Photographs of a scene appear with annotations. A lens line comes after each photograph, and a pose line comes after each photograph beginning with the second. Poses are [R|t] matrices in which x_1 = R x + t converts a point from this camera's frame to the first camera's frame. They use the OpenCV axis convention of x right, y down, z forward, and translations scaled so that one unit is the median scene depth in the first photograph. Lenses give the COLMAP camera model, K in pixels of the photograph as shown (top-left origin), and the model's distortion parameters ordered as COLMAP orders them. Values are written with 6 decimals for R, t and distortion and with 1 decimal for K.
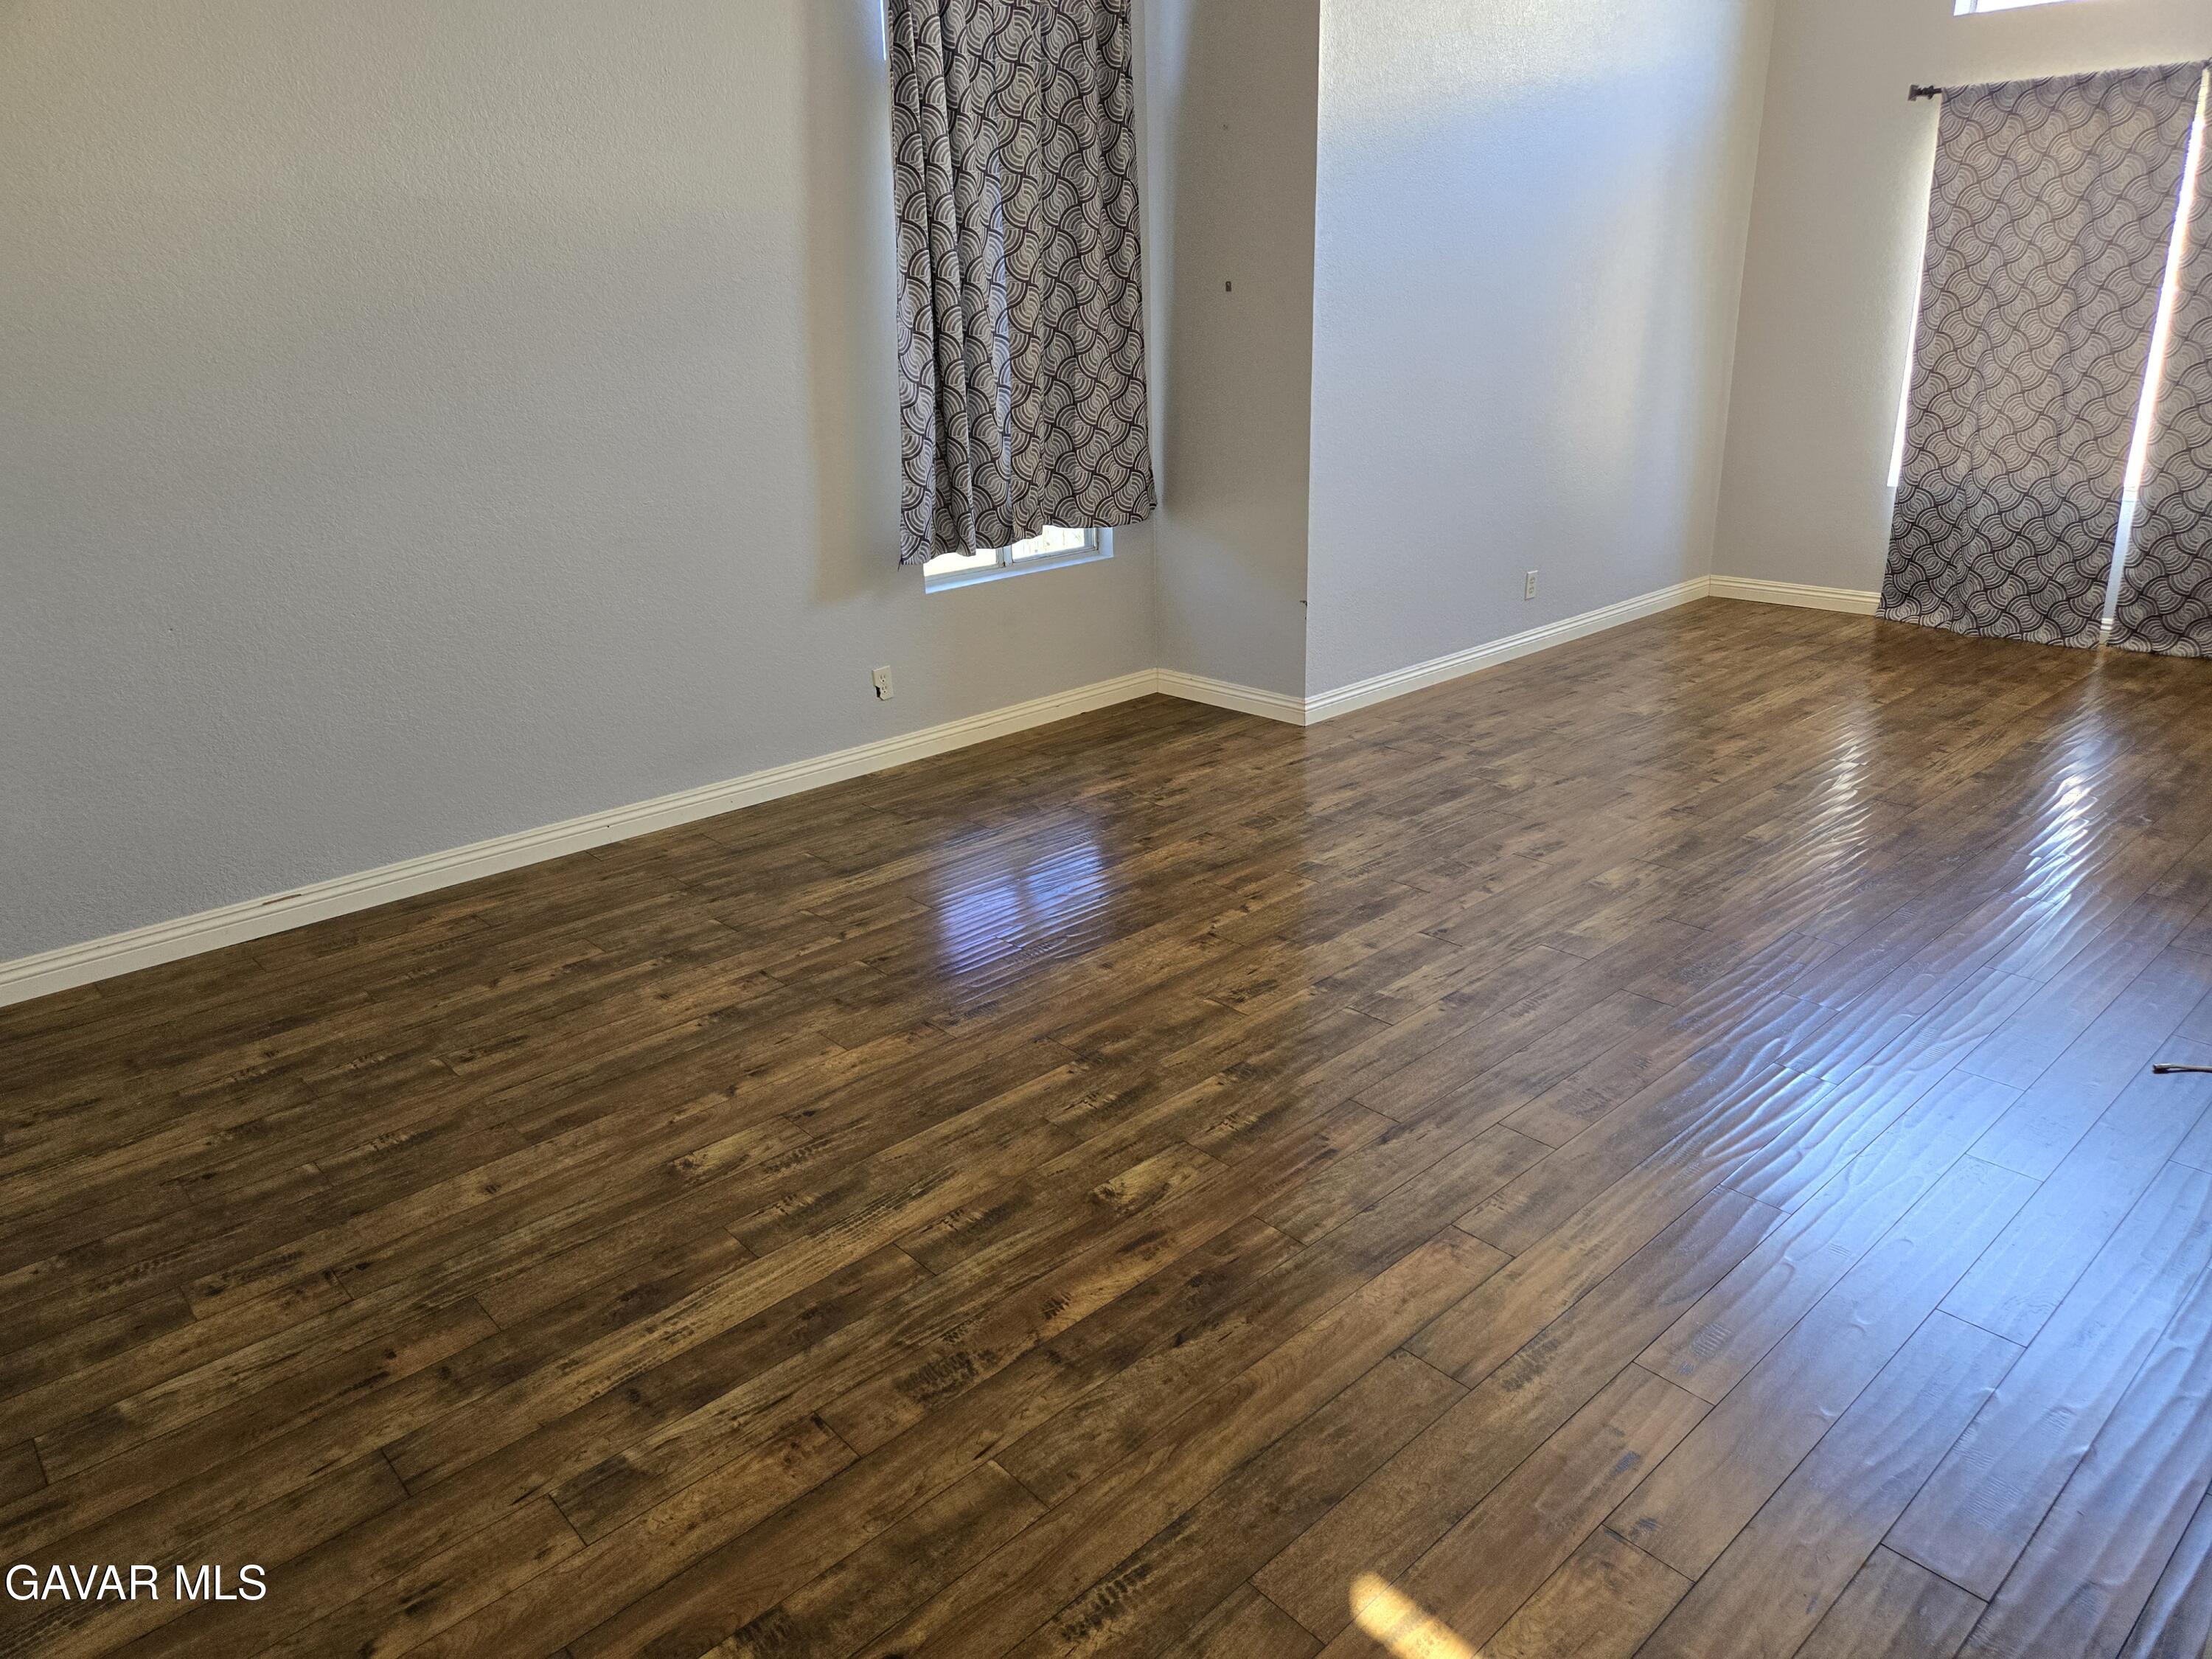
lens RADIAL K [[1483.3, 0, 1105.4], [0, 1483.3, 830.5], [0, 0, 1]] dist [-0.008924, -0.003305]
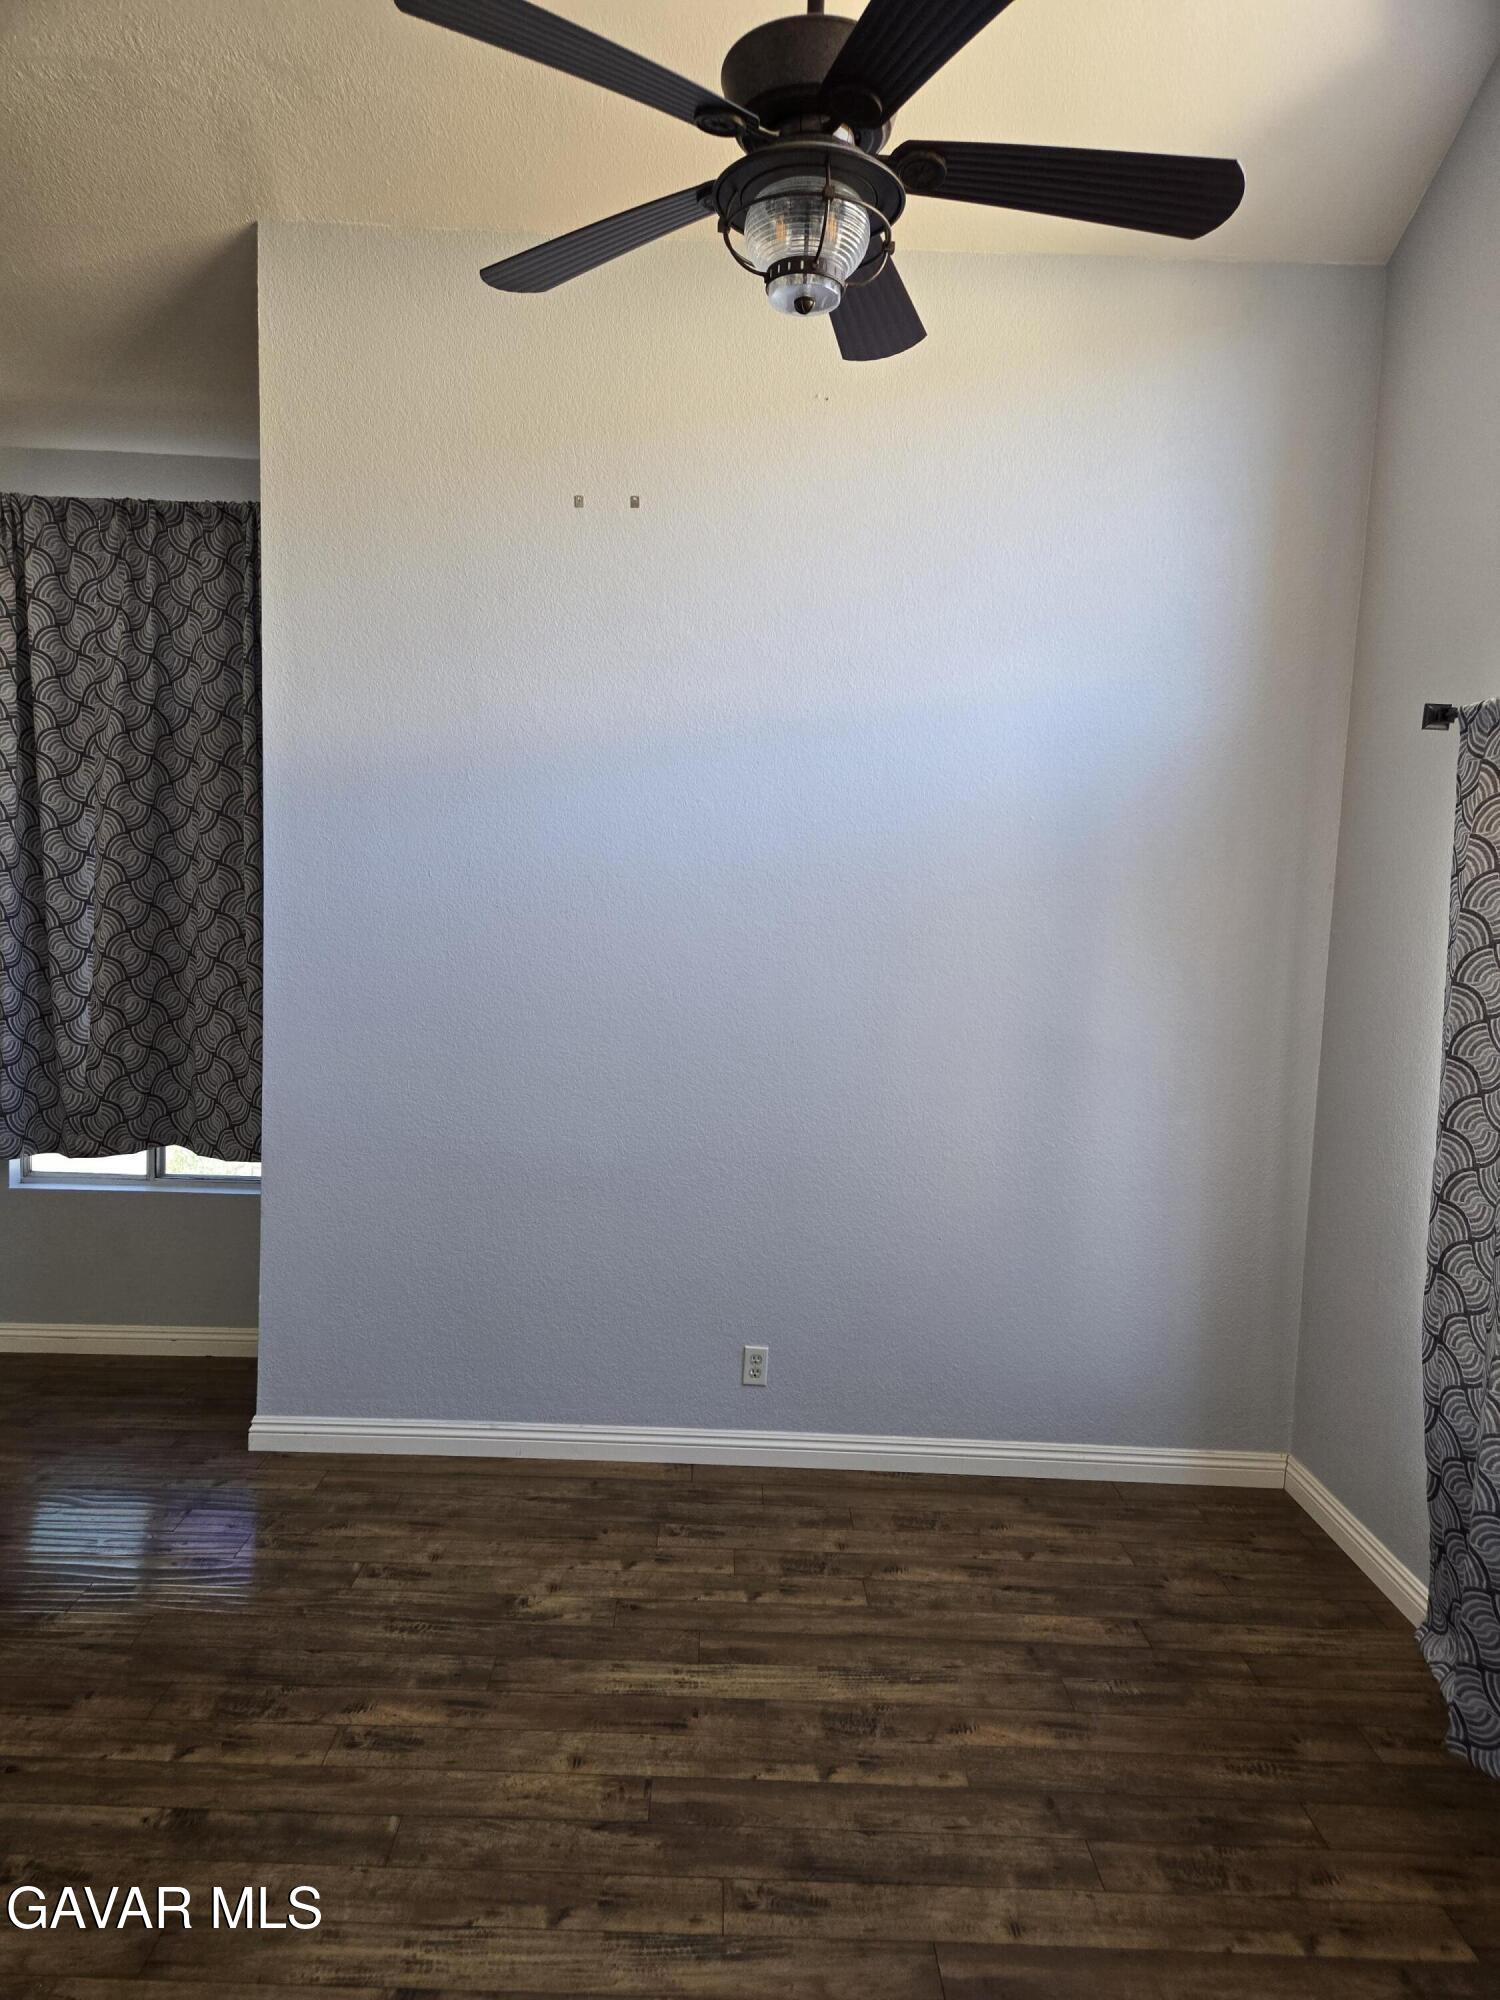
lens RADIAL K [[1341.1, 0, 750.0], [0, 1341.1, 997.9], [0, 0, 1]] dist [-0.008924, -0.003305]
pose [[0.733698, 0.121011, -0.668613, 0.841239], [-0.272332, 0.953892, -0.126199, -0.304805], [0.622513, 0.274676, 0.732824, 0.569322]]
